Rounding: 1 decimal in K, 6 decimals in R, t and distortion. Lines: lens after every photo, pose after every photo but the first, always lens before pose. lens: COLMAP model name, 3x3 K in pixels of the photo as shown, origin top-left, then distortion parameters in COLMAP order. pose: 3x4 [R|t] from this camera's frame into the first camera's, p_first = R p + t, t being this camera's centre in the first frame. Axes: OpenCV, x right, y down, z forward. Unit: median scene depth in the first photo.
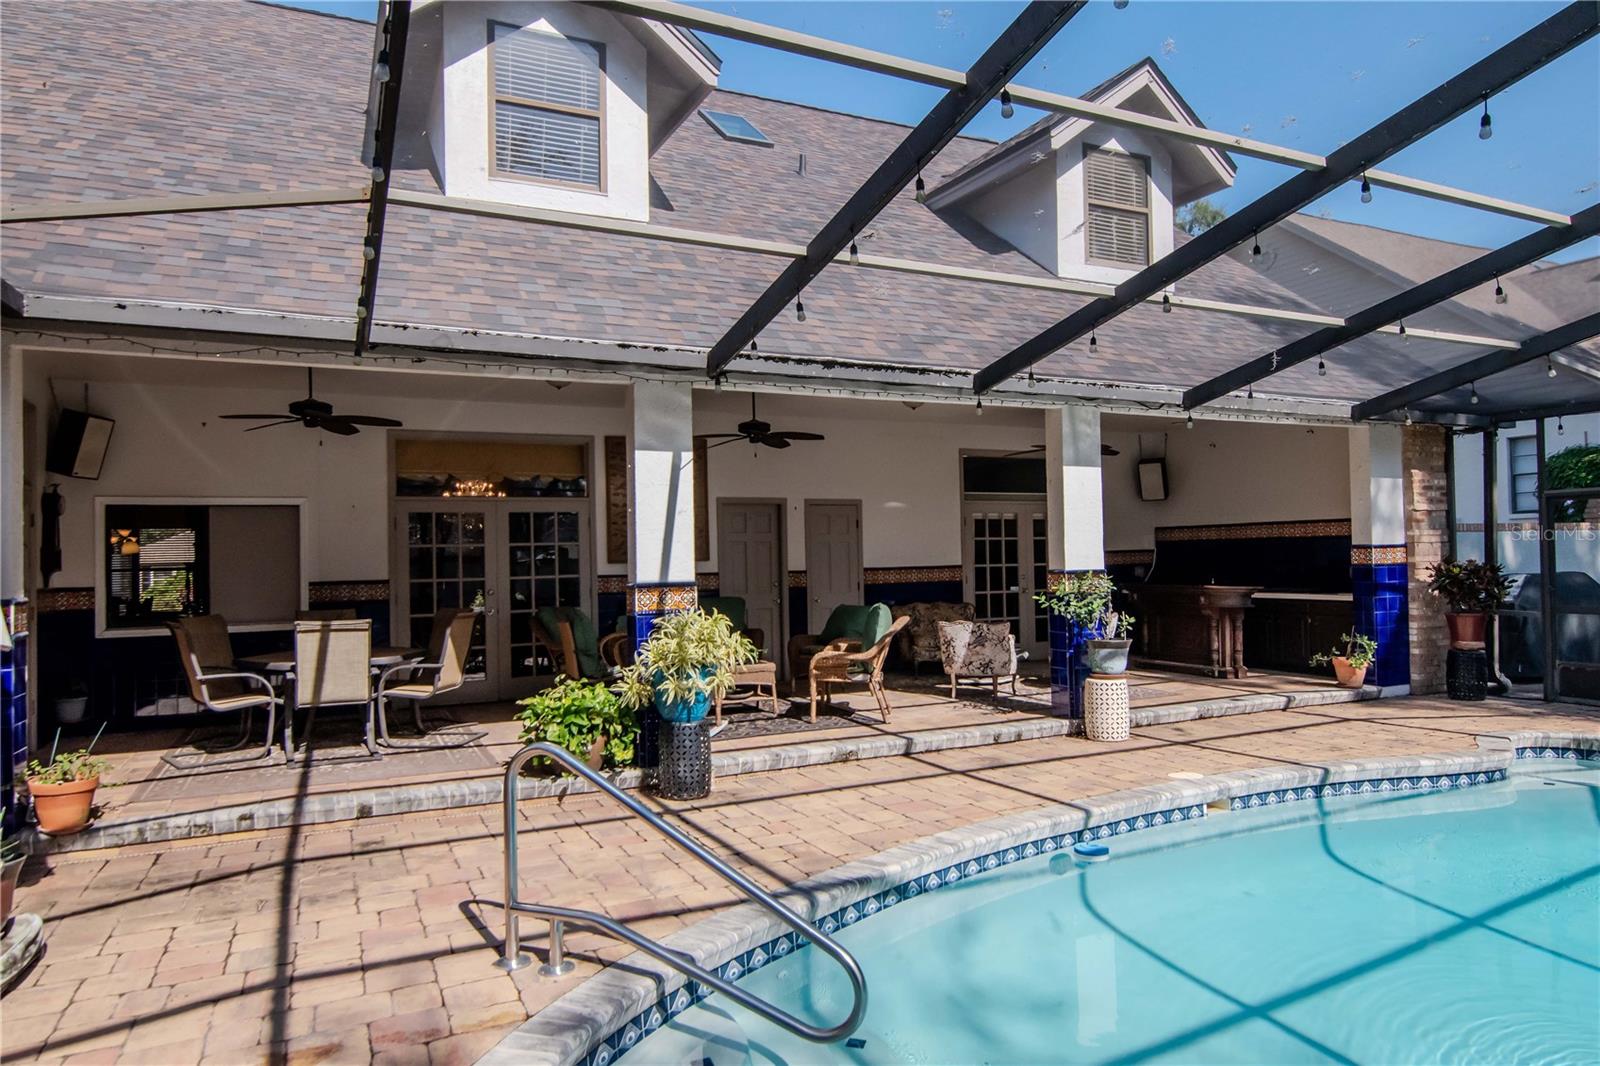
lens RADIAL K [[964.1, 0, 779.1], [0, 964.1, 537.5], [0, 0, 1]] dist [0.031560, -0.033861]
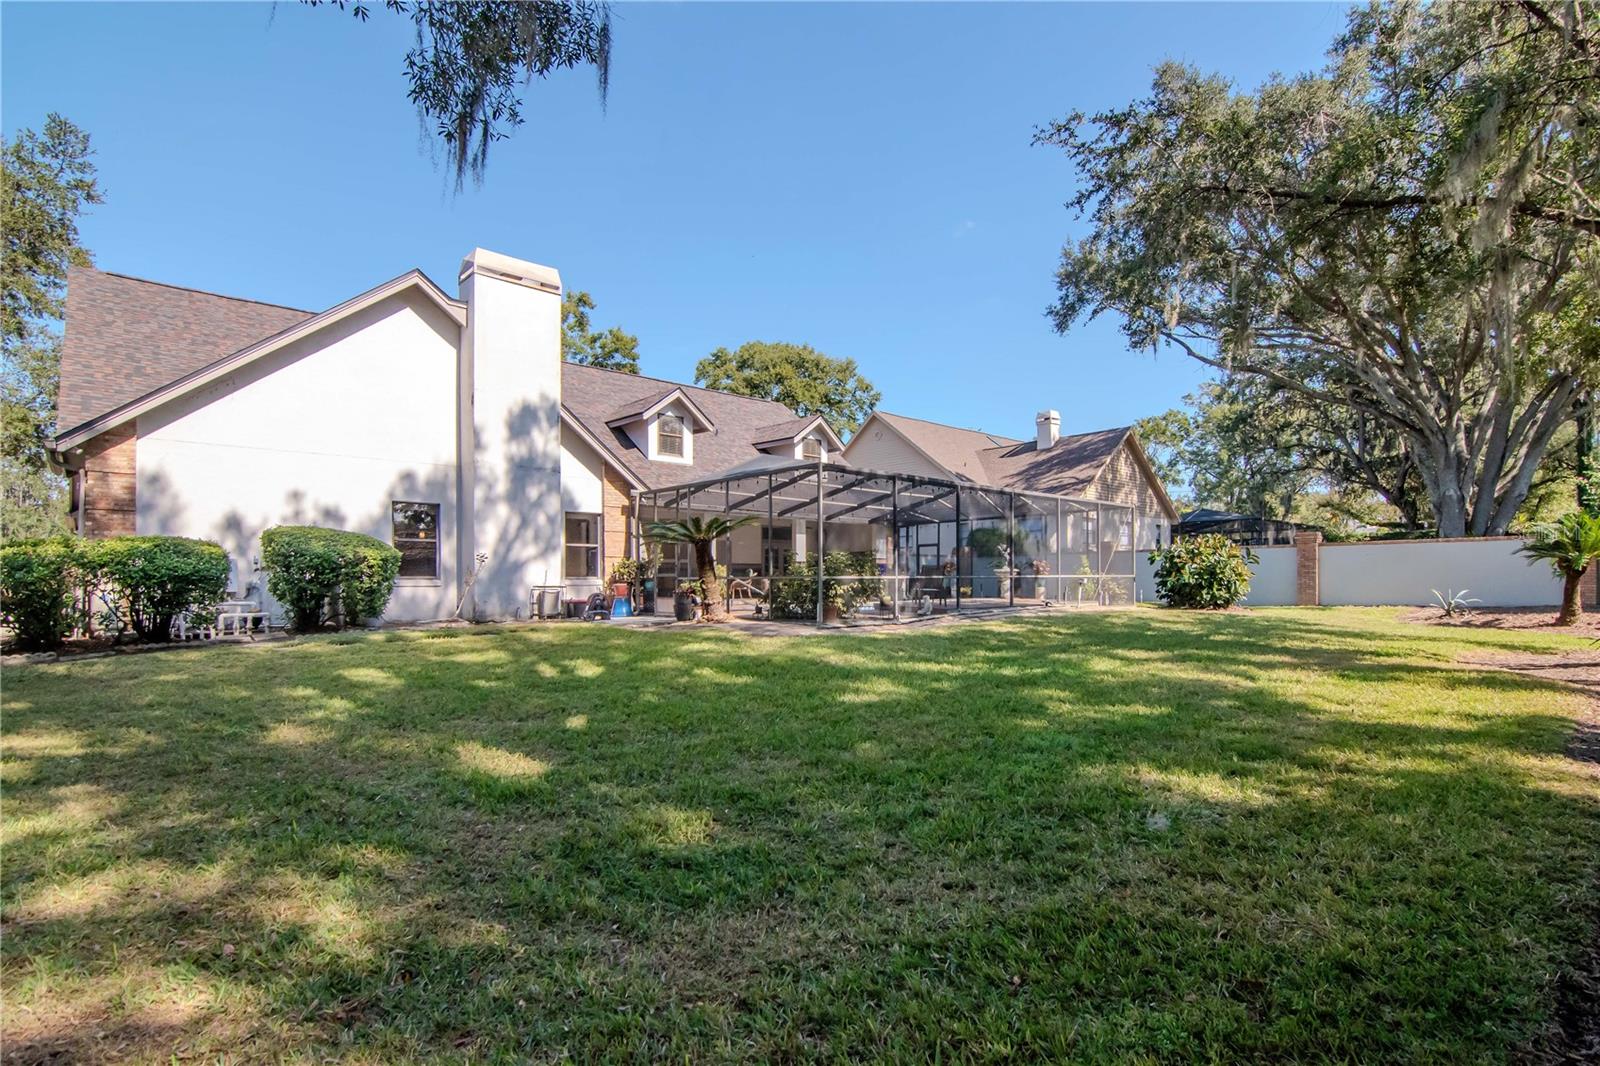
lens RADIAL K [[804.0, 0, 807.1], [0, 804.0, 543.3], [0, 0, 1]] dist [-0.000860, -0.015849]
pose [[0.945893, 0.031180, 0.322977, -0.735979], [-0.021478, 0.999206, -0.033562, 0.074578], [-0.323767, 0.024809, 0.945811, -2.147959]]
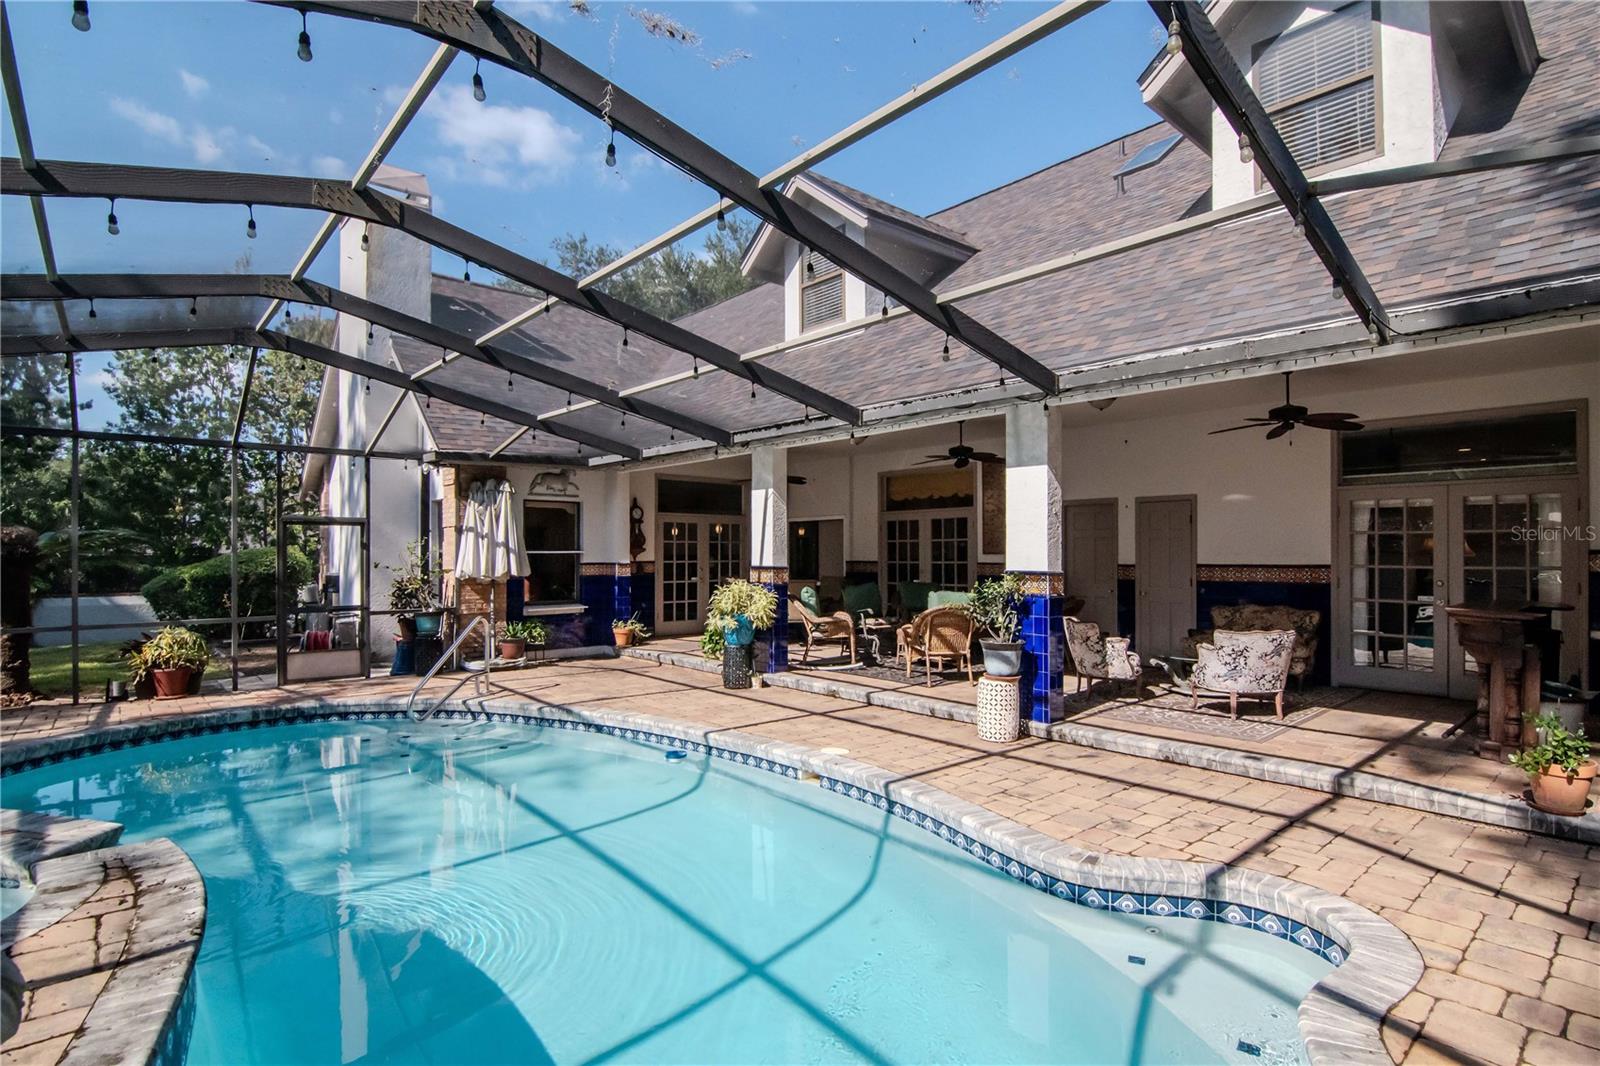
lens RADIAL K [[804.0, 0, 807.1], [0, 804.0, 543.3], [0, 0, 1]] dist [-0.000860, -0.015849]
pose [[0.281196, 0.007924, -0.959618, 1.122746], [0.014946, 0.999808, 0.012636, -0.009143], [0.959534, -0.017895, 0.281023, 0.596942]]
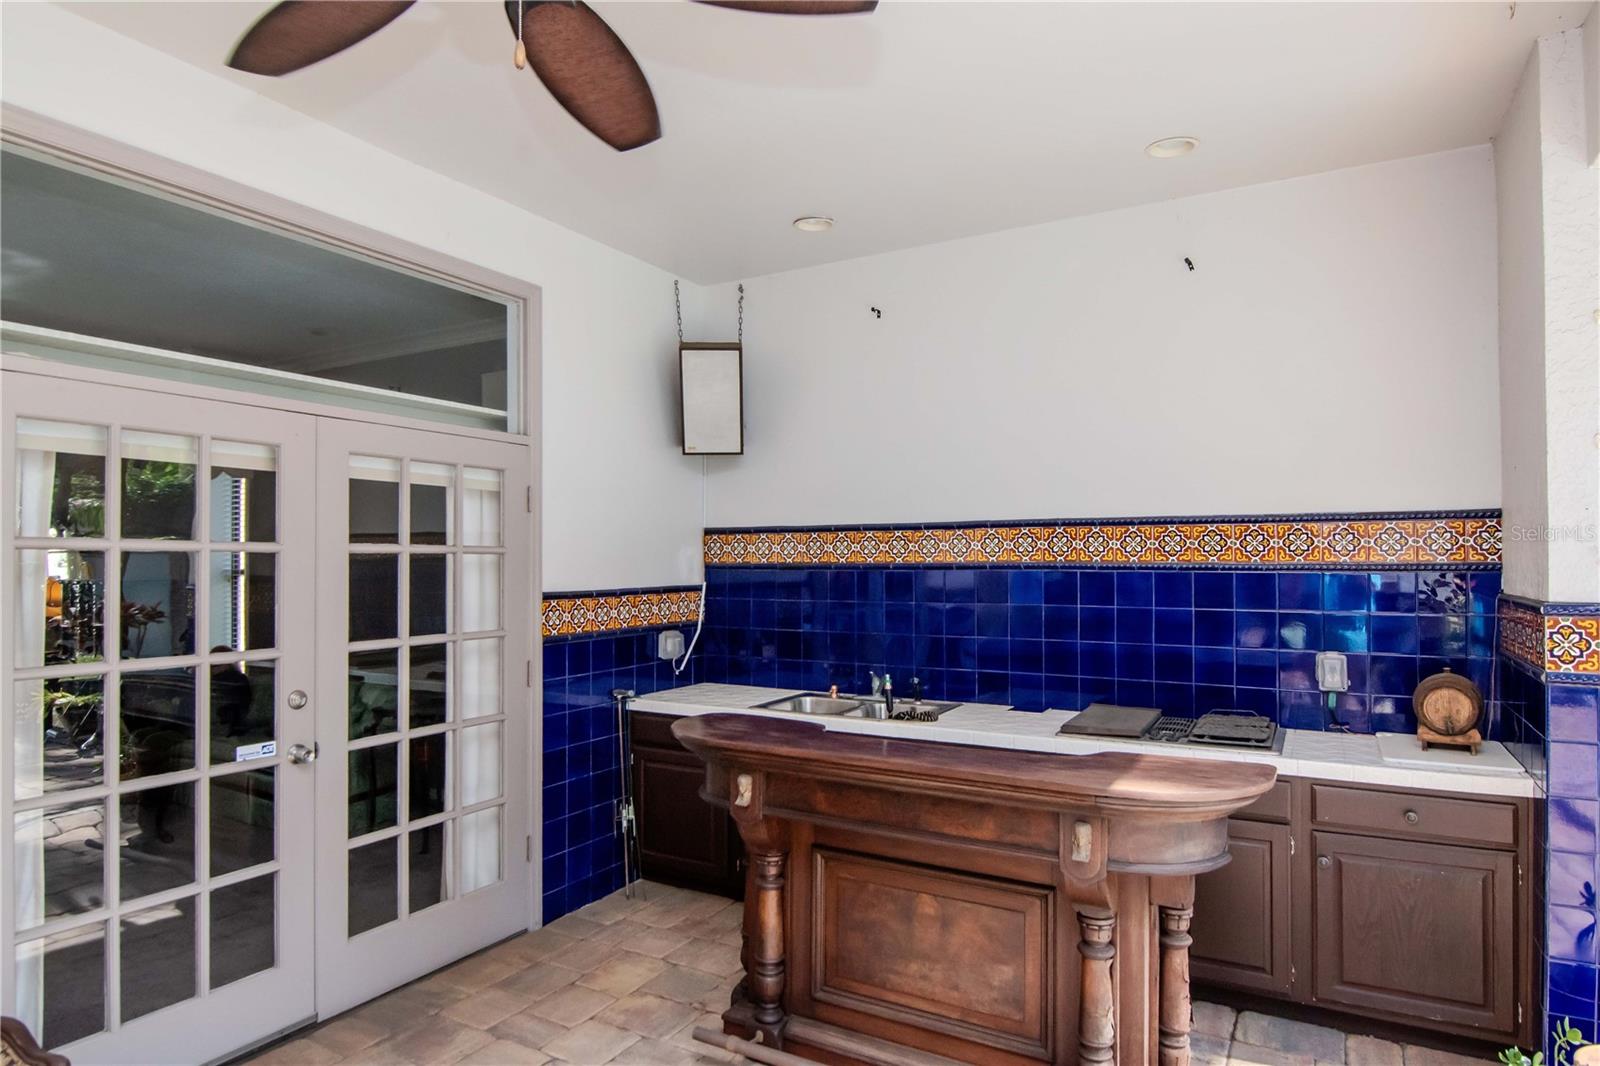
lens RADIAL K [[918.8, 0, 795.7], [0, 918.8, 556.3], [0, 0, 1]] dist [0.000662, 0.000085]
pose [[0.814734, 0.018541, 0.579538, 0.353543], [-0.023284, 0.999729, 0.000750, -0.000932], [-0.579367, -0.014105, 0.814945, 1.176193]]
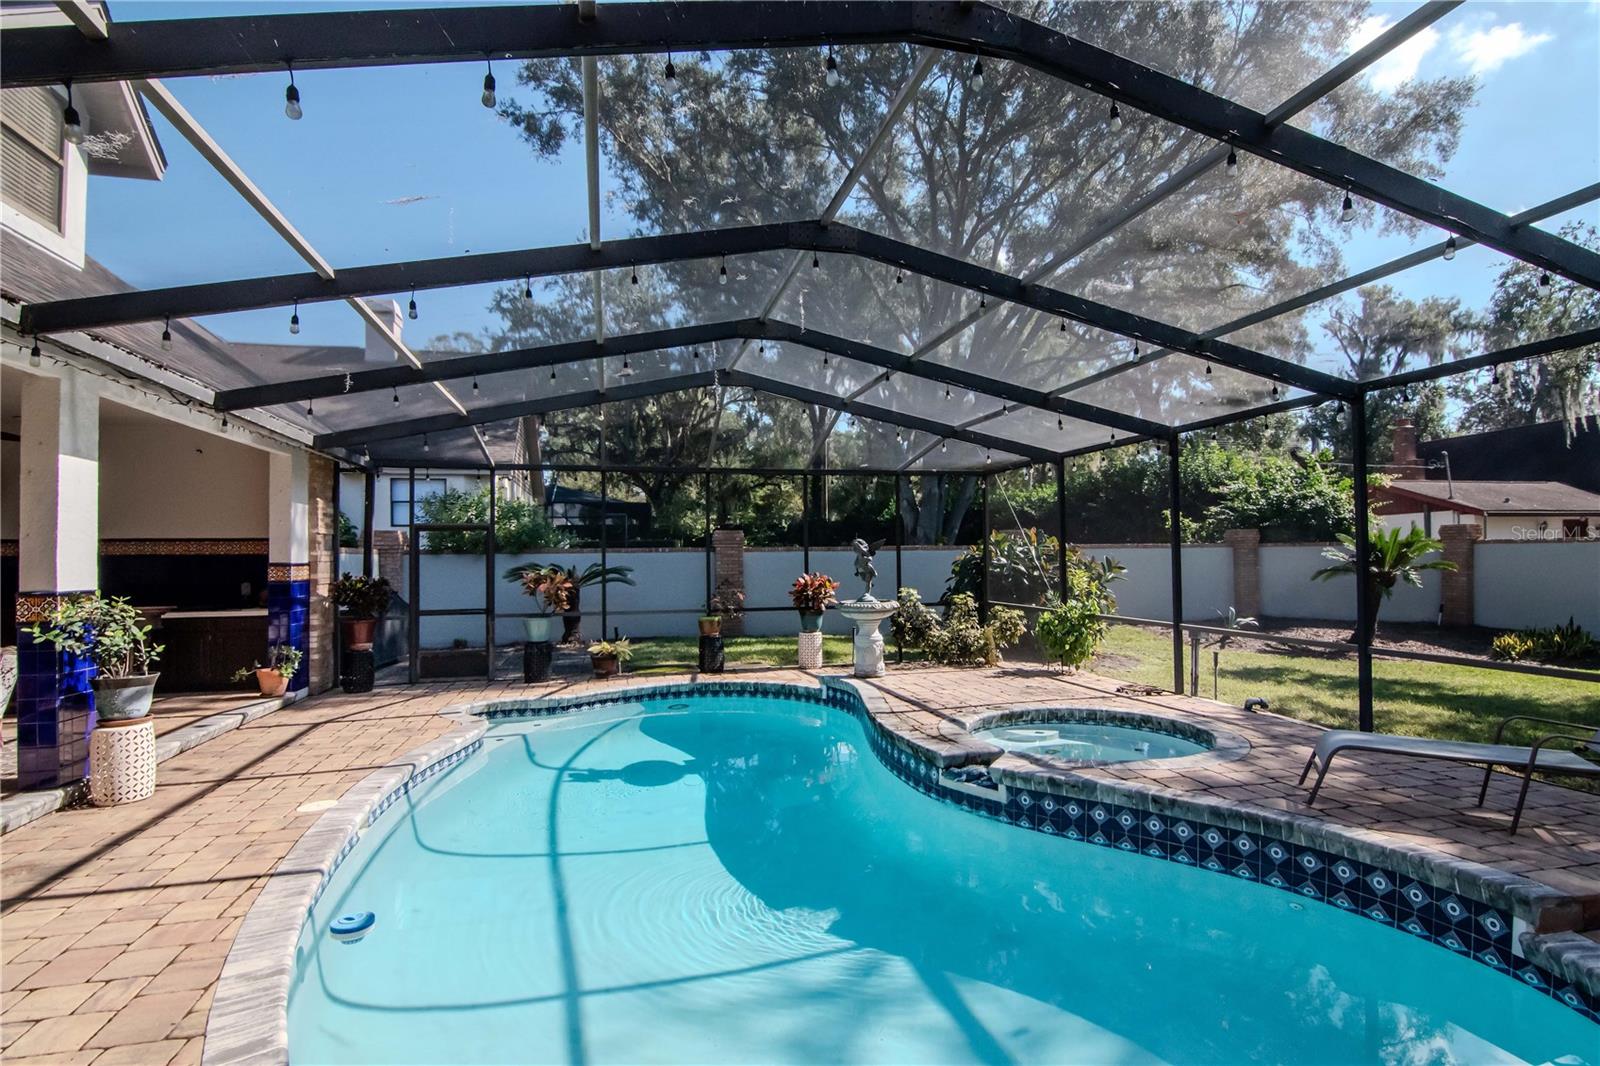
lens RADIAL K [[804.0, 0, 807.1], [0, 804.0, 543.3], [0, 0, 1]] dist [-0.000860, -0.015849]
pose [[0.189107, 0.034581, 0.981347, -0.210354], [-0.010955, 0.999392, -0.033106, 0.010996], [-0.981895, -0.004490, 0.189371, 0.322911]]
